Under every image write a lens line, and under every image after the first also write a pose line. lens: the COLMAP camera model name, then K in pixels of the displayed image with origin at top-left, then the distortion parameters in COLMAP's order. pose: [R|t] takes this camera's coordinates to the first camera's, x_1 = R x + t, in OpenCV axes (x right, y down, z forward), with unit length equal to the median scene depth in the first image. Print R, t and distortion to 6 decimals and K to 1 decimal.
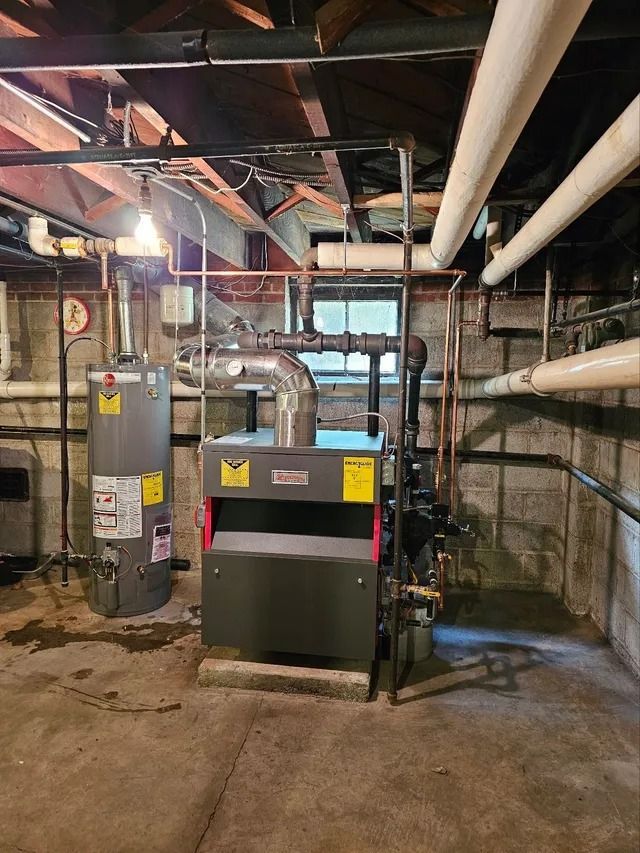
lens RADIAL K [[575.1, 0, 319.6], [0, 575.1, 424.3], [0, 0, 1]] dist [0.049335, -0.034419]
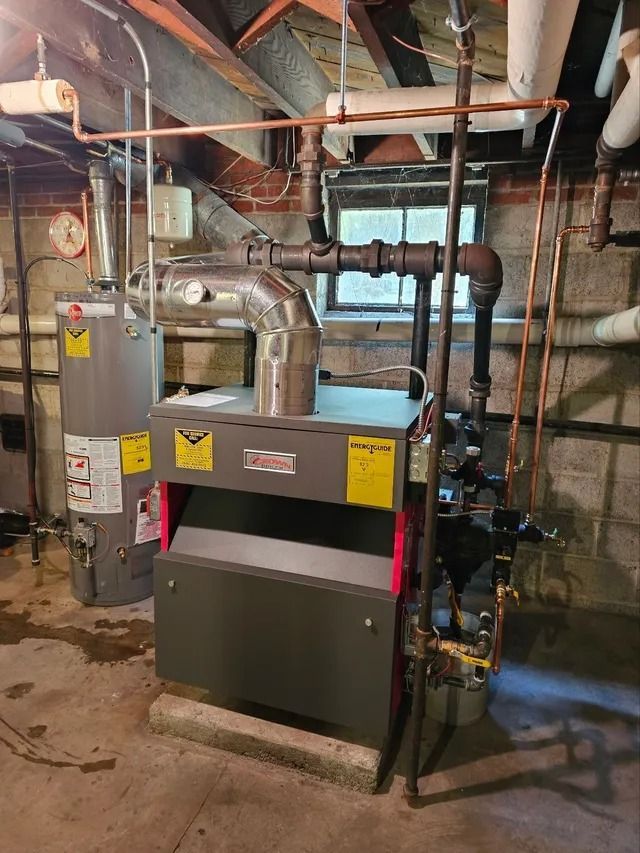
lens RADIAL K [[578.1, 0, 313.8], [0, 578.1, 422.8], [0, 0, 1]] dist [0.022387, -0.003418]
pose [[0.984043, 0.043013, -0.172653, 0.090616], [-0.026100, 0.994739, 0.099063, -0.015566], [0.176006, -0.092976, 0.979988, 0.290122]]
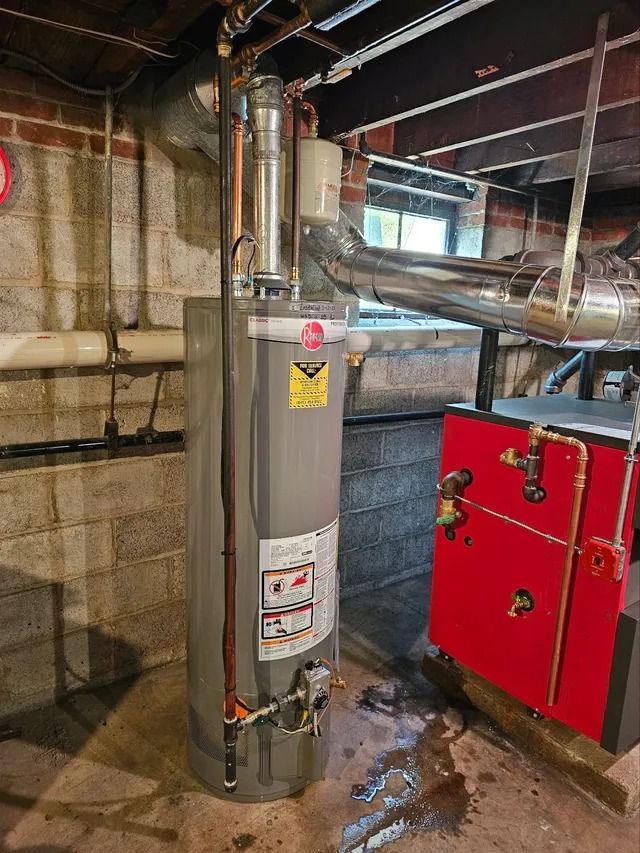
lens RADIAL K [[575.1, 0, 319.6], [0, 575.1, 424.3], [0, 0, 1]] dist [0.049335, -0.034419]
pose [[0.711847, -0.130360, 0.690131, -0.703234], [0.047243, 0.989286, 0.138138, -0.070997], [-0.700744, -0.065729, 0.710378, 0.674668]]
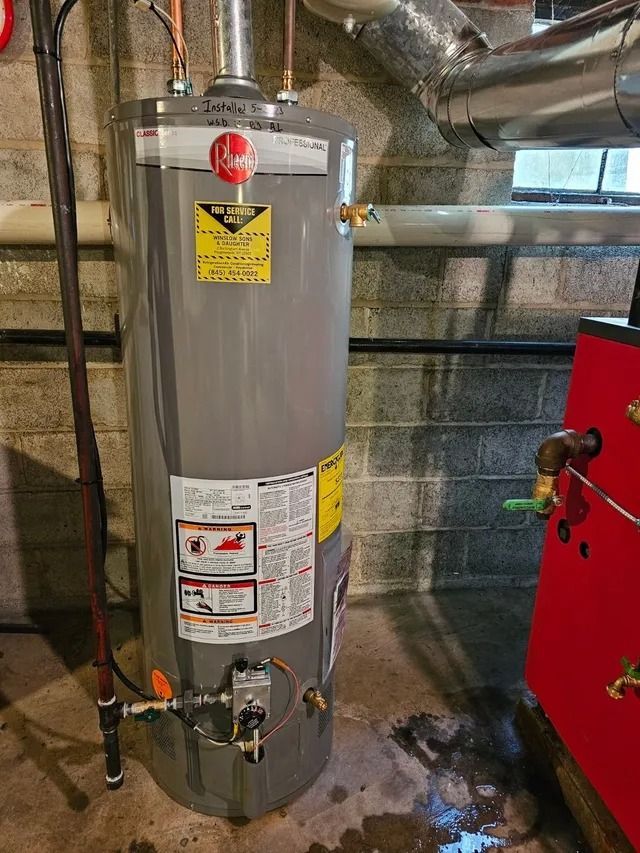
lens RADIAL K [[574.4, 0, 320.0], [0, 574.4, 426.5], [0, 0, 1]] dist [0.032547, -0.017604]
pose [[0.963019, -0.071813, 0.259687, -0.413840], [0.017113, 0.978183, 0.207040, -0.006016], [-0.268890, -0.194939, 0.943238, 0.709687]]
